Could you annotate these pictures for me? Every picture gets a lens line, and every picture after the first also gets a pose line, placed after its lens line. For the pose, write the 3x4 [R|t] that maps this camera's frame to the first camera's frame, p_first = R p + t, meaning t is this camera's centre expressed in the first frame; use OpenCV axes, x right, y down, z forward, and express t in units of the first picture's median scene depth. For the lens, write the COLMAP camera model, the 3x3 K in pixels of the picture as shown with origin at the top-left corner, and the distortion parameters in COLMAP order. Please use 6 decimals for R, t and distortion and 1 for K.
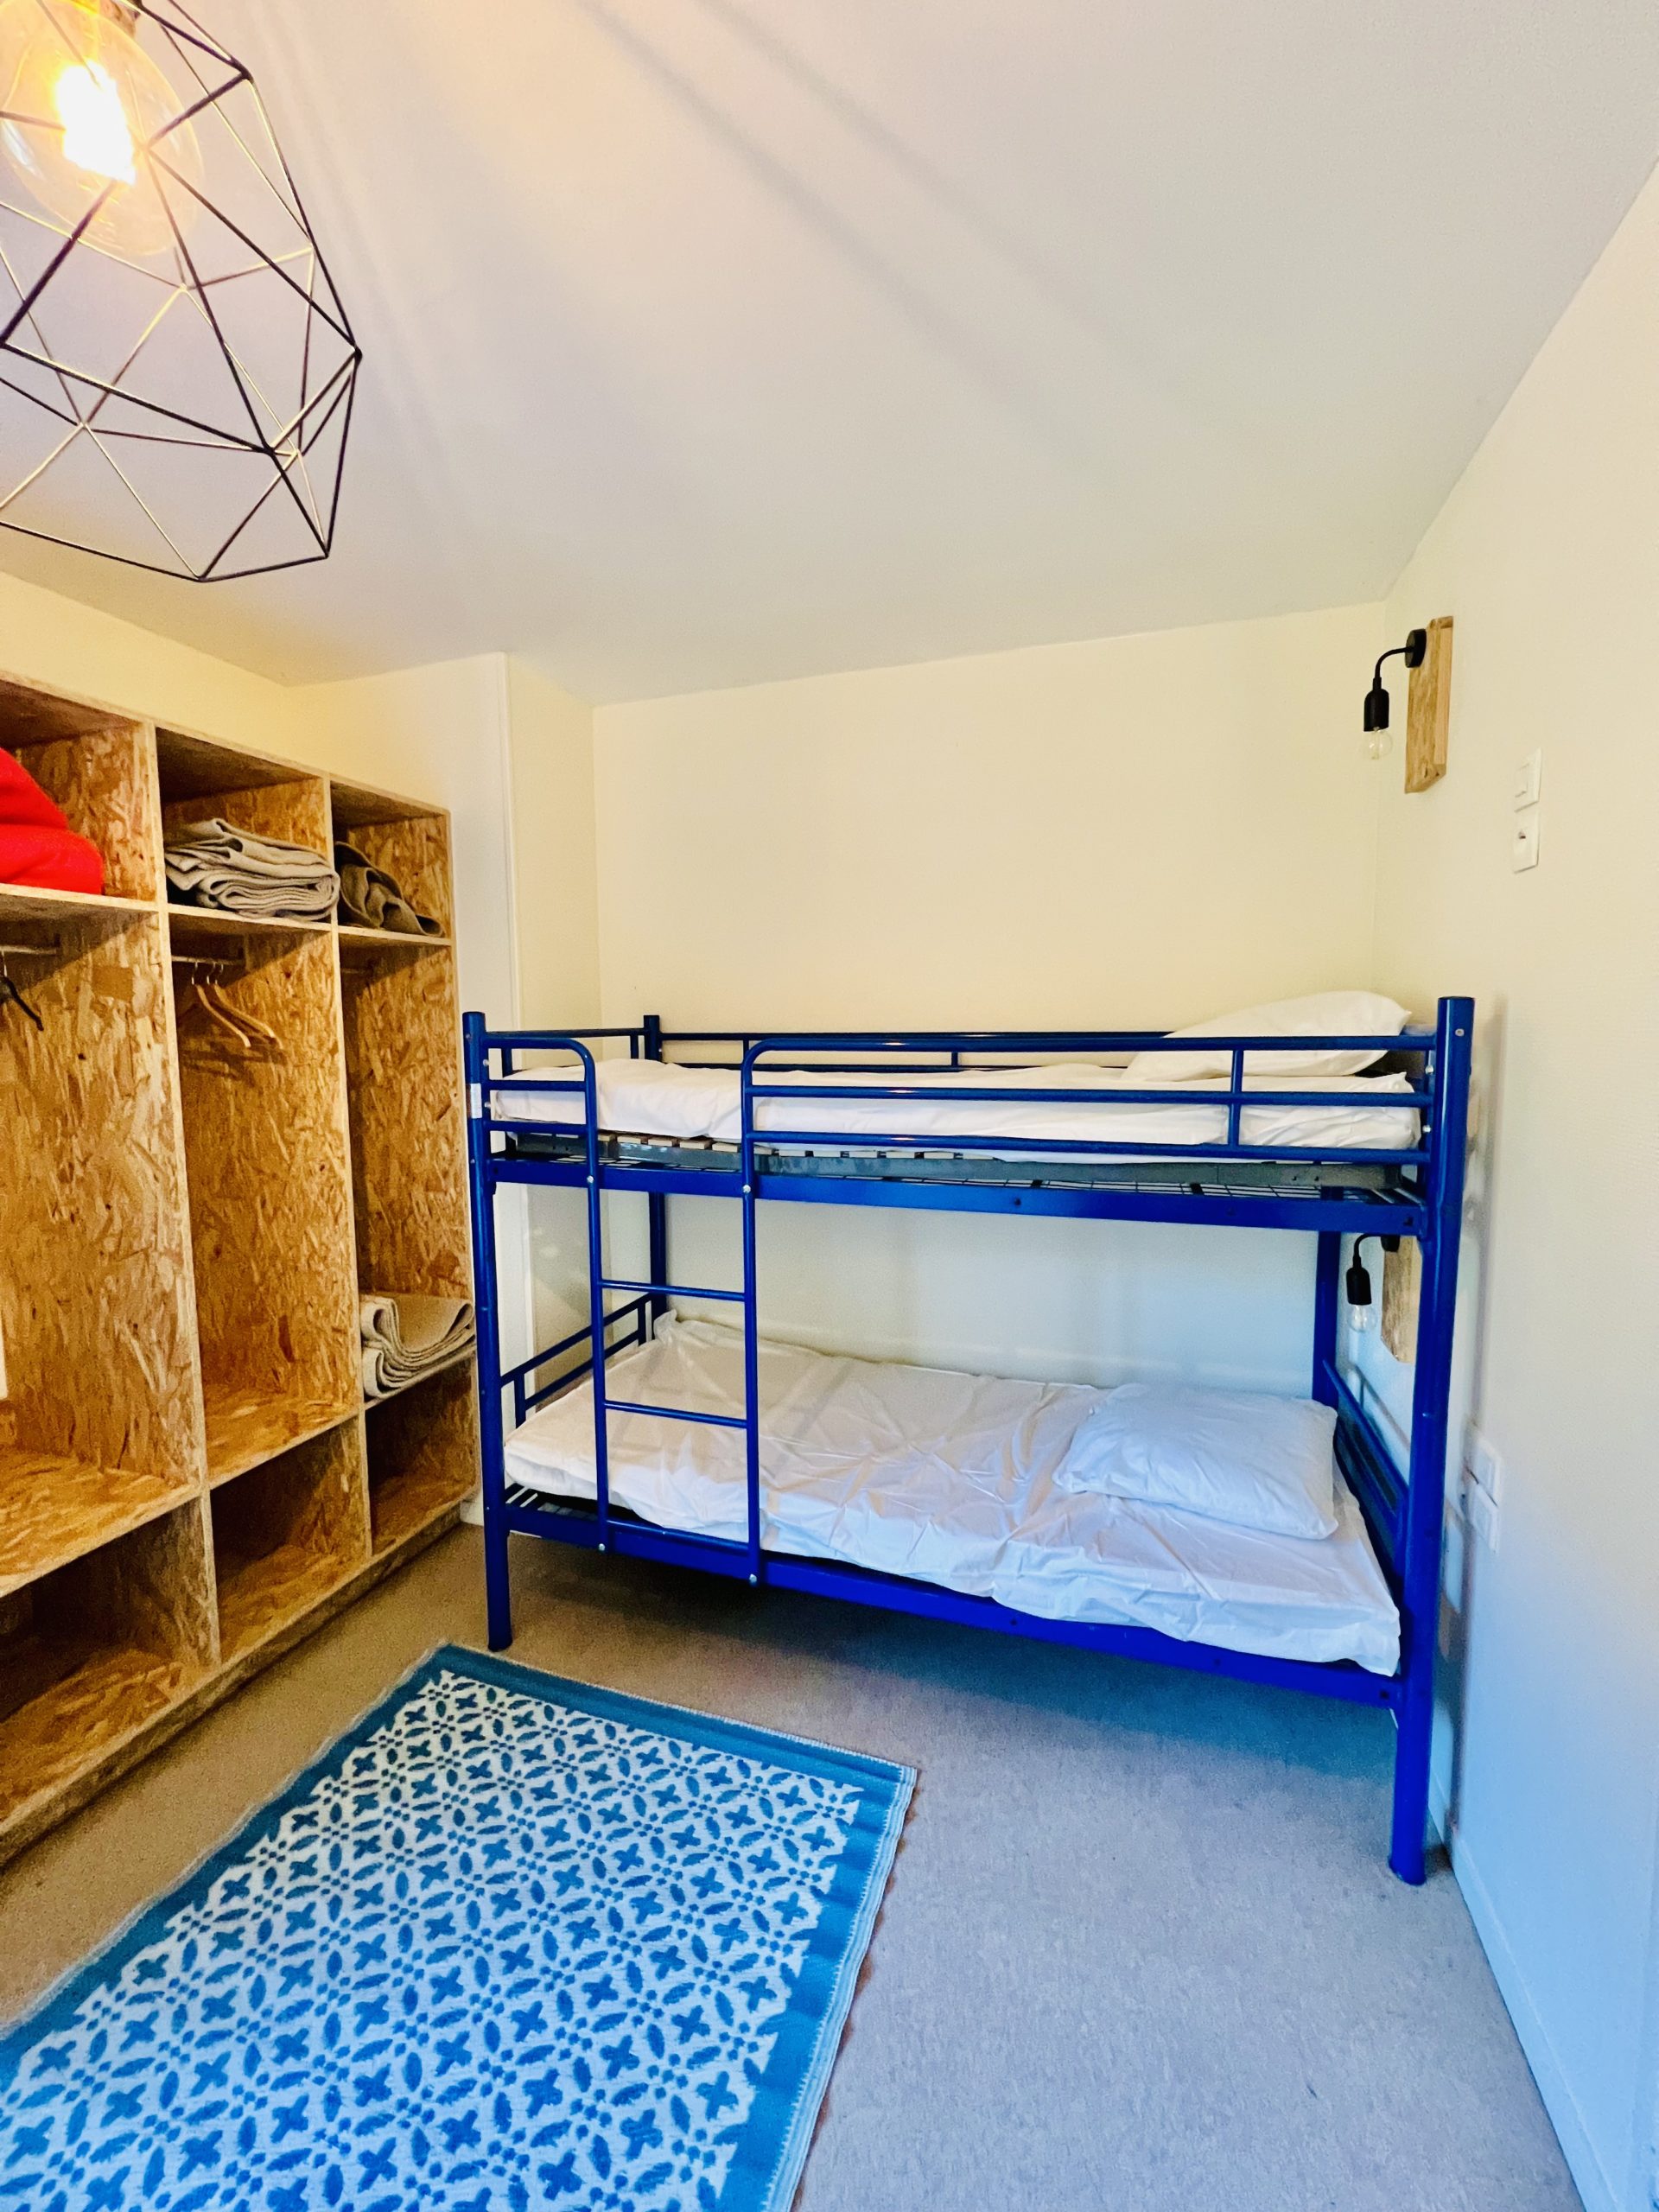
lens RADIAL K [[889.4, 0, 827.3], [0, 889.4, 1101.9], [0, 0, 1]] dist [-0.001274, -0.000099]
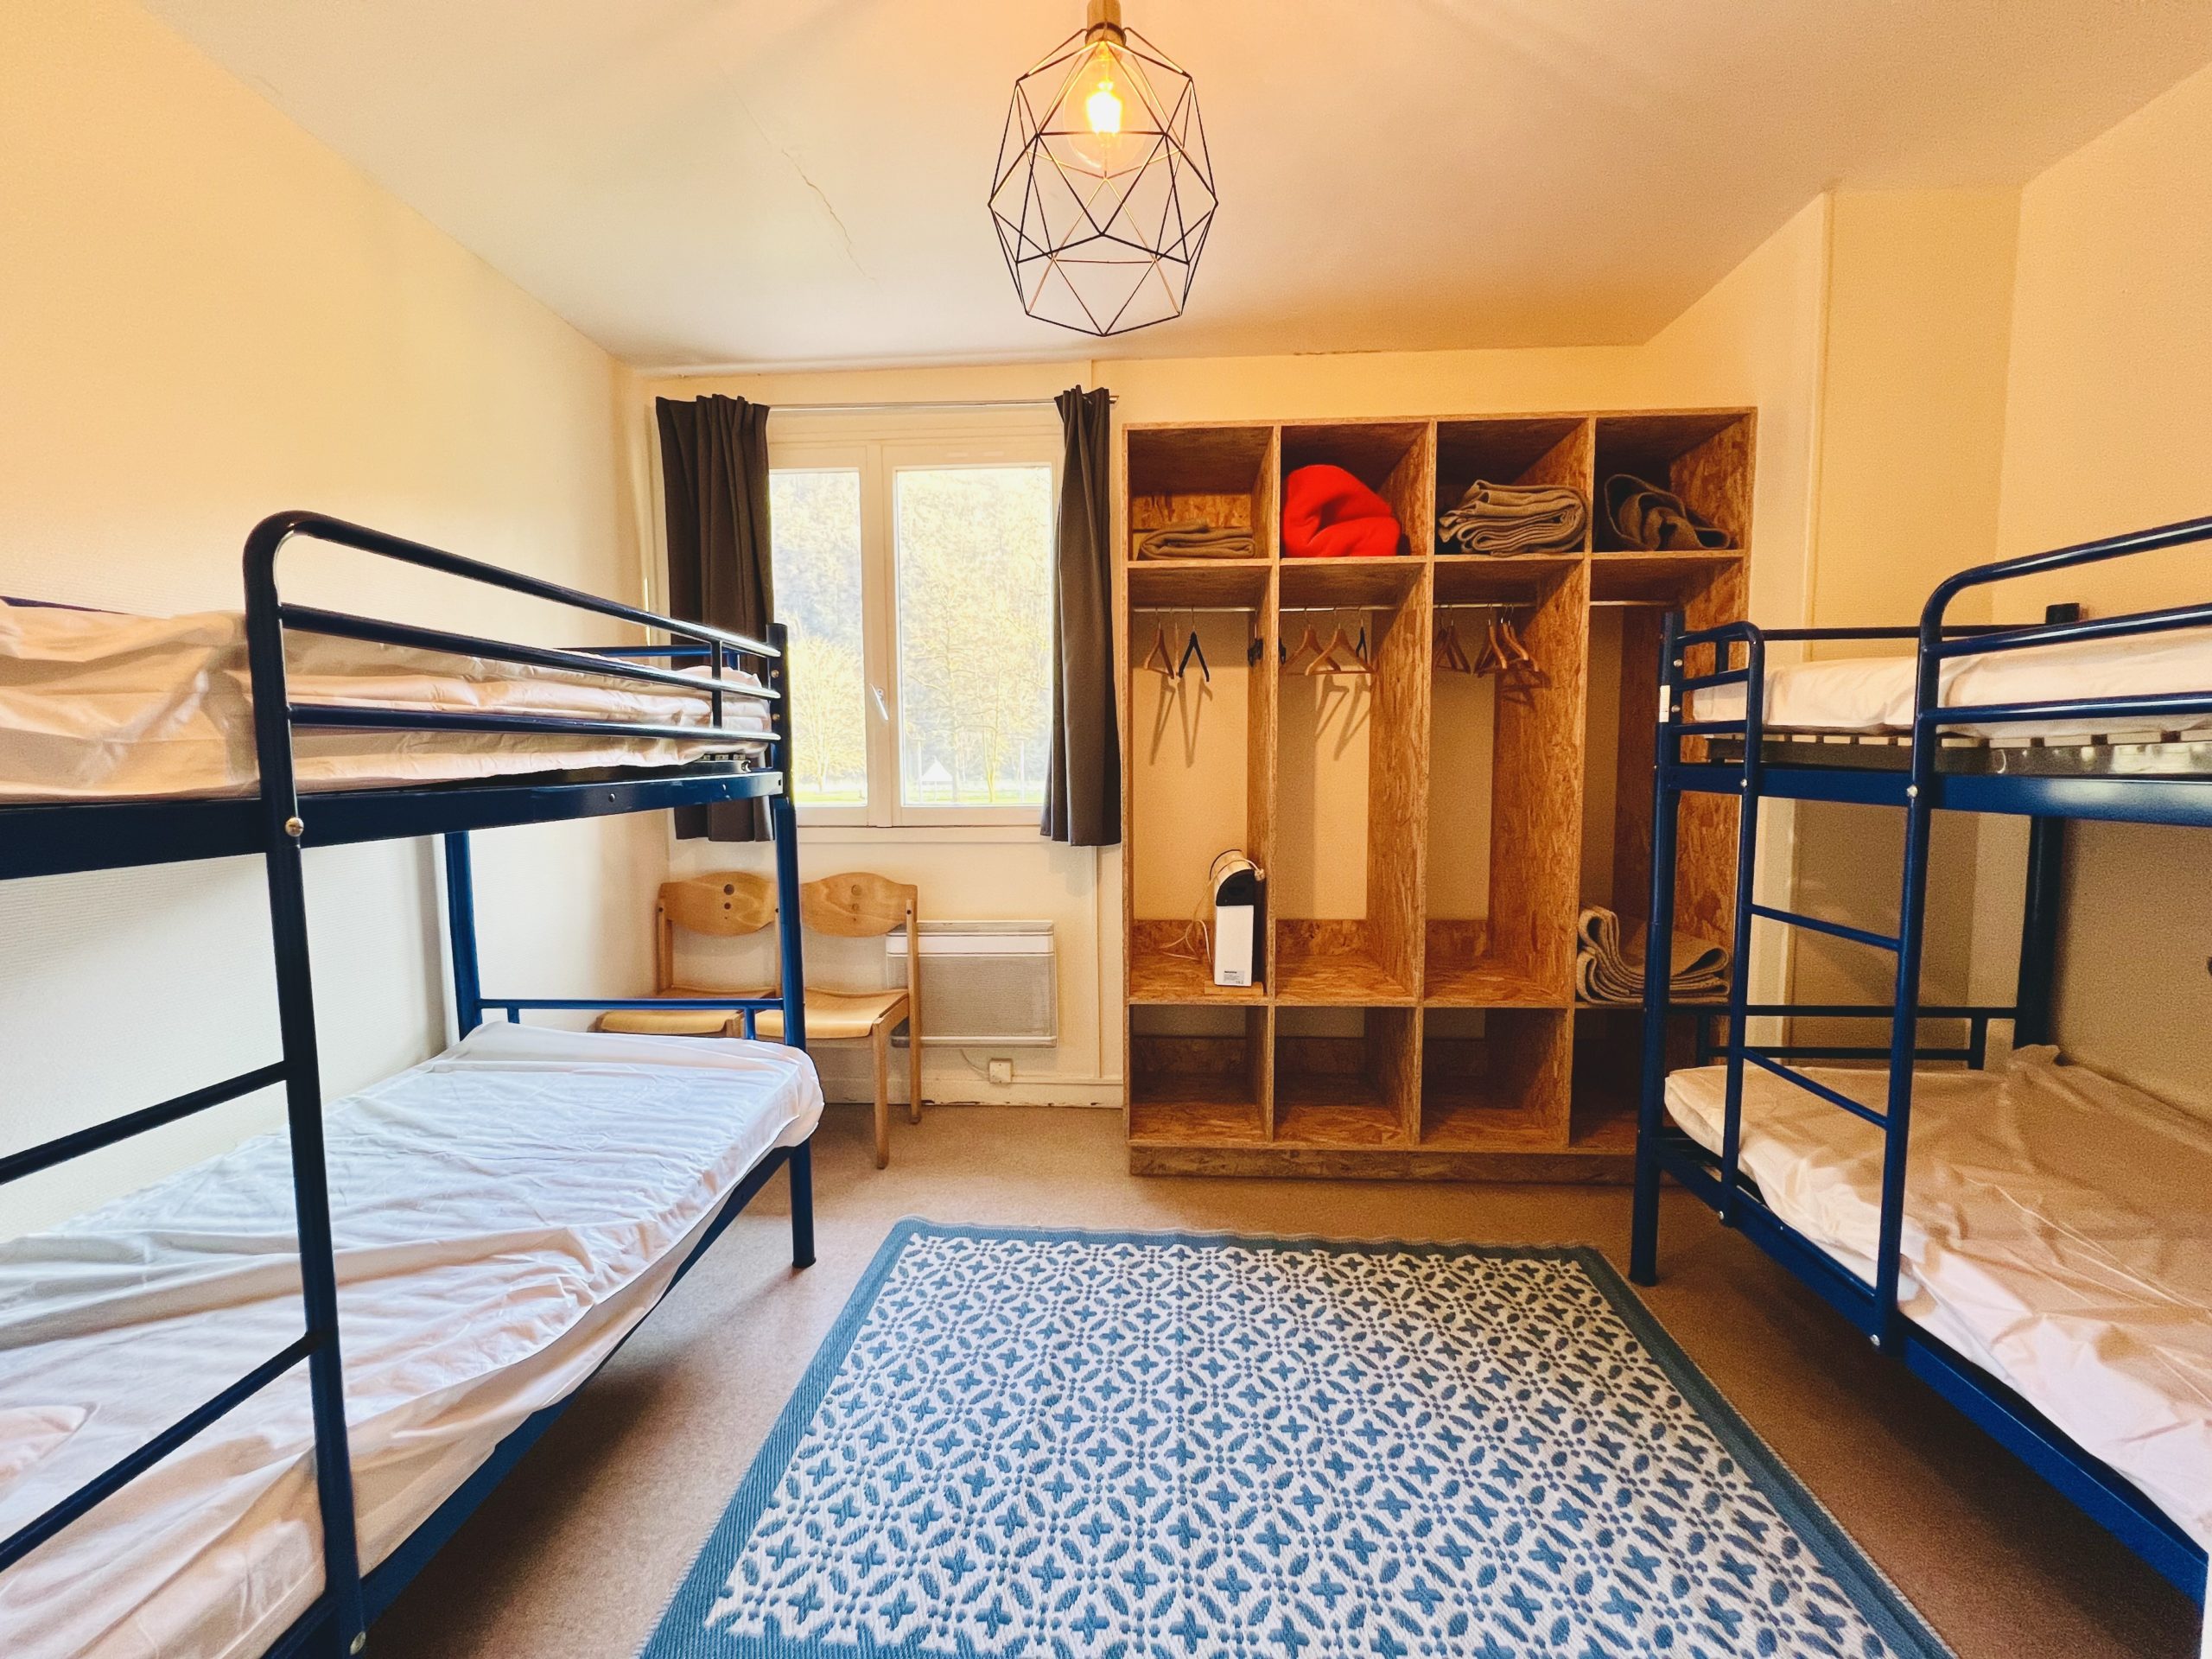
lens RADIAL K [[889.4, 0, 1099.2], [0, 889.4, 829.1], [0, 0, 1]] dist [-0.001274, -0.000099]
pose [[0.252670, 0.085213, -0.963793, 0.421435], [-0.082094, 0.994410, 0.066398, 0.129245], [0.964064, 0.062345, 0.258253, 0.185248]]
